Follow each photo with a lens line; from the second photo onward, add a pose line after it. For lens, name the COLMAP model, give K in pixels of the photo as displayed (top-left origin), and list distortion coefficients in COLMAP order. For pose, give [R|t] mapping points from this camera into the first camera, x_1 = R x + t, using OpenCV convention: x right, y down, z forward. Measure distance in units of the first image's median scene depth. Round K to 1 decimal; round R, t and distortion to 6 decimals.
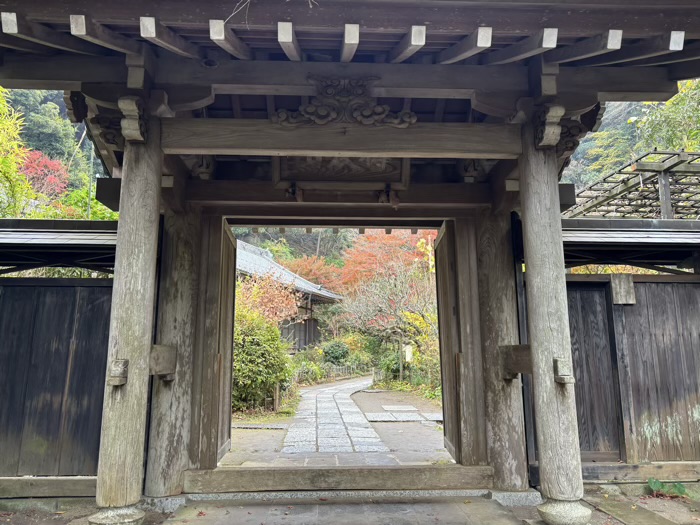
lens RADIAL K [[525.1, 0, 350.0], [0, 525.1, 262.5], [0, 0, 1]] dist [0.001154, -0.000030]
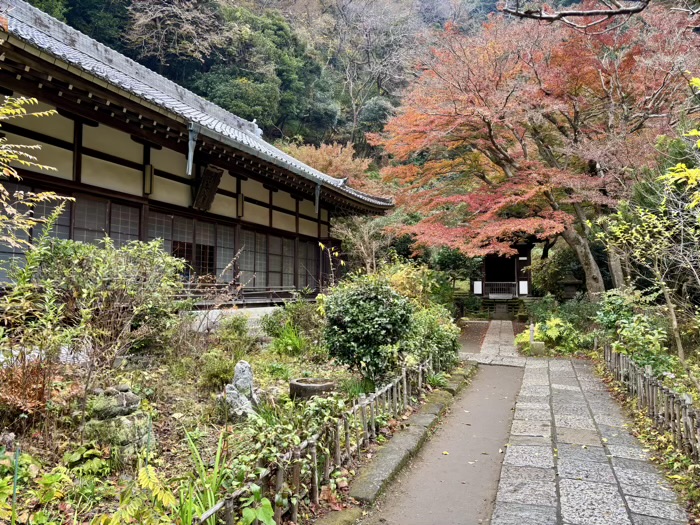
lens RADIAL K [[525.1, 0, 350.0], [0, 525.1, 262.5], [0, 0, 1]] dist [0.001154, -0.000030]
pose [[0.997540, 0.007431, -0.069705, -0.015732], [0.001138, 0.992518, 0.122096, 0.098473], [0.070091, -0.121875, 0.990068, 0.684105]]
